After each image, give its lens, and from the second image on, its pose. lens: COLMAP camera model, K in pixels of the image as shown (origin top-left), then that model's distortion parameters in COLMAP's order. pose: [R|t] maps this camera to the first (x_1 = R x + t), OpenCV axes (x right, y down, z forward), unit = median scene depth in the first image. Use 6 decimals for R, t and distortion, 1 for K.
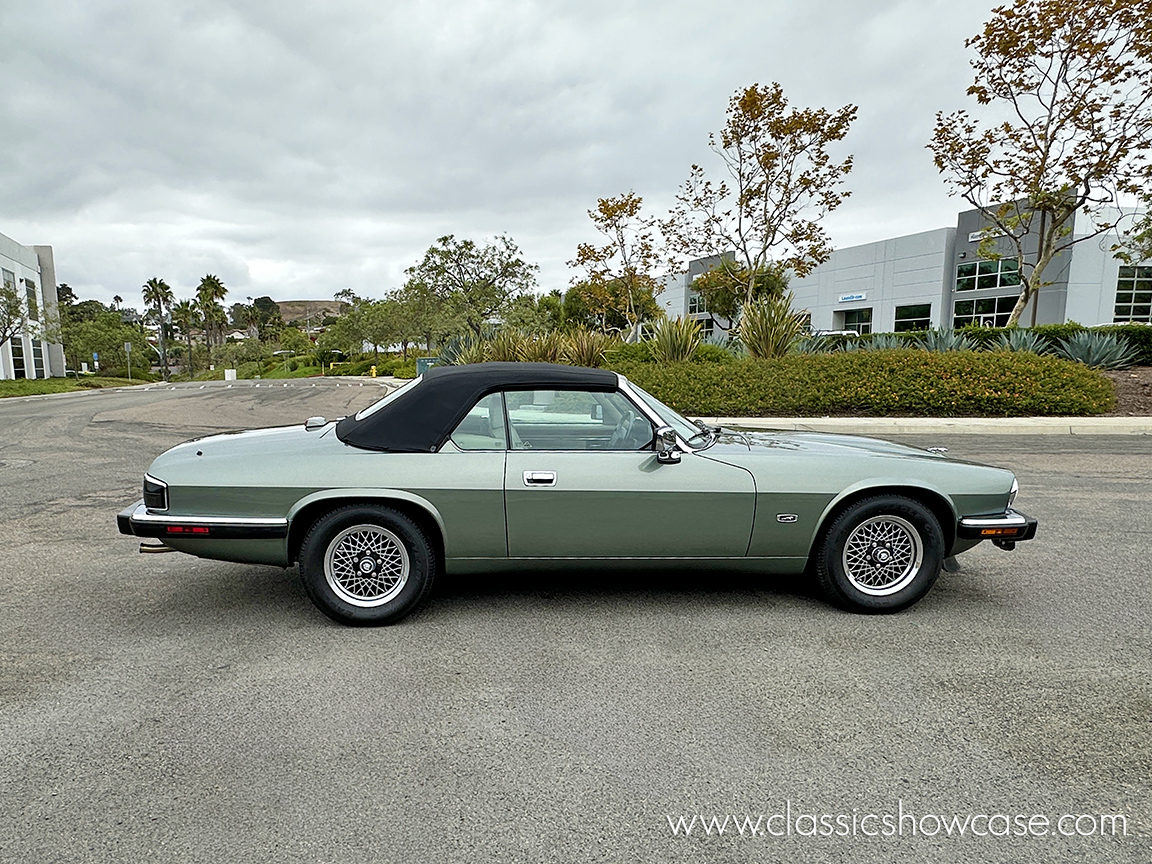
lens RADIAL K [[867.5, 0, 528.7], [0, 867.5, 528.5], [0, 0, 1]] dist [-0.004444, -0.004725]
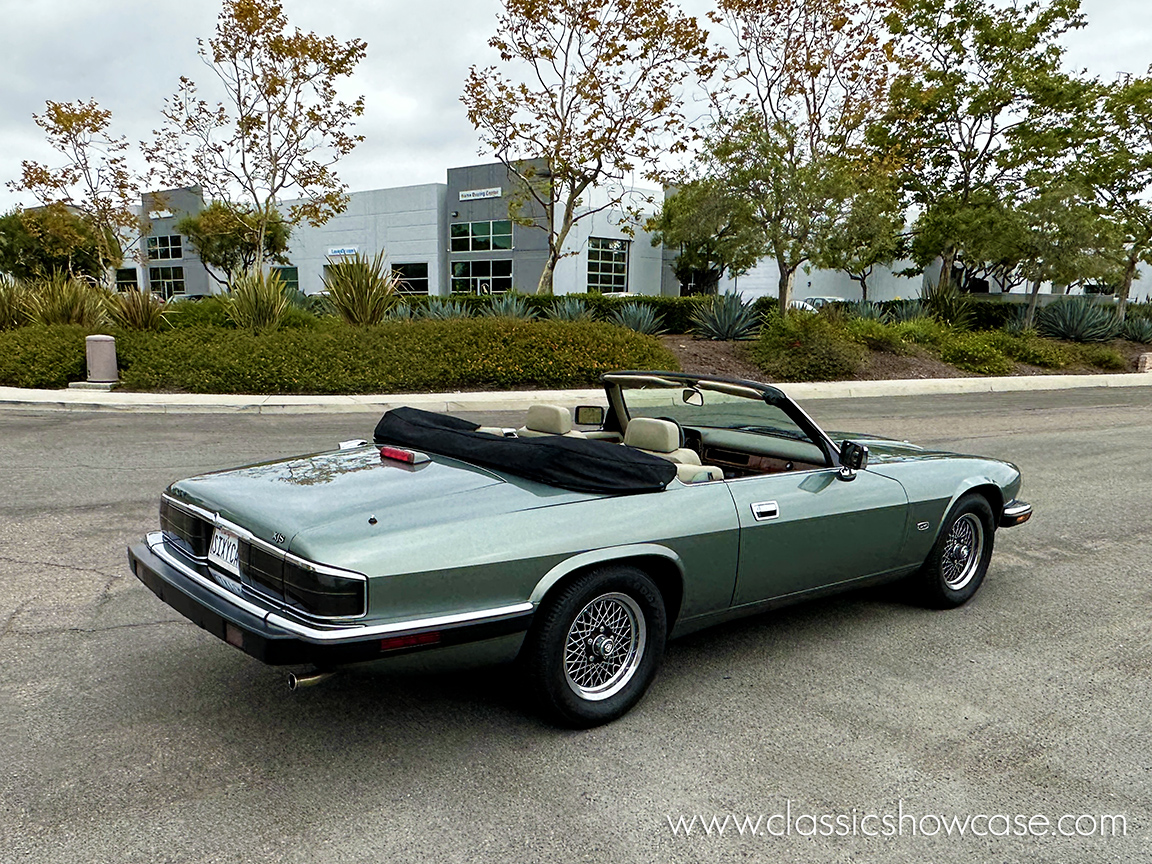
lens RADIAL K [[1004.2, 0, 536.6], [0, 1004.2, 538.2], [0, 0, 1]] dist [-0.002118, -0.008687]
pose [[0.793733, -0.116810, 0.596946, -0.180936], [0.098381, 0.993120, 0.063520, -0.027400], [-0.600258, 0.008311, 0.799763, 0.079052]]
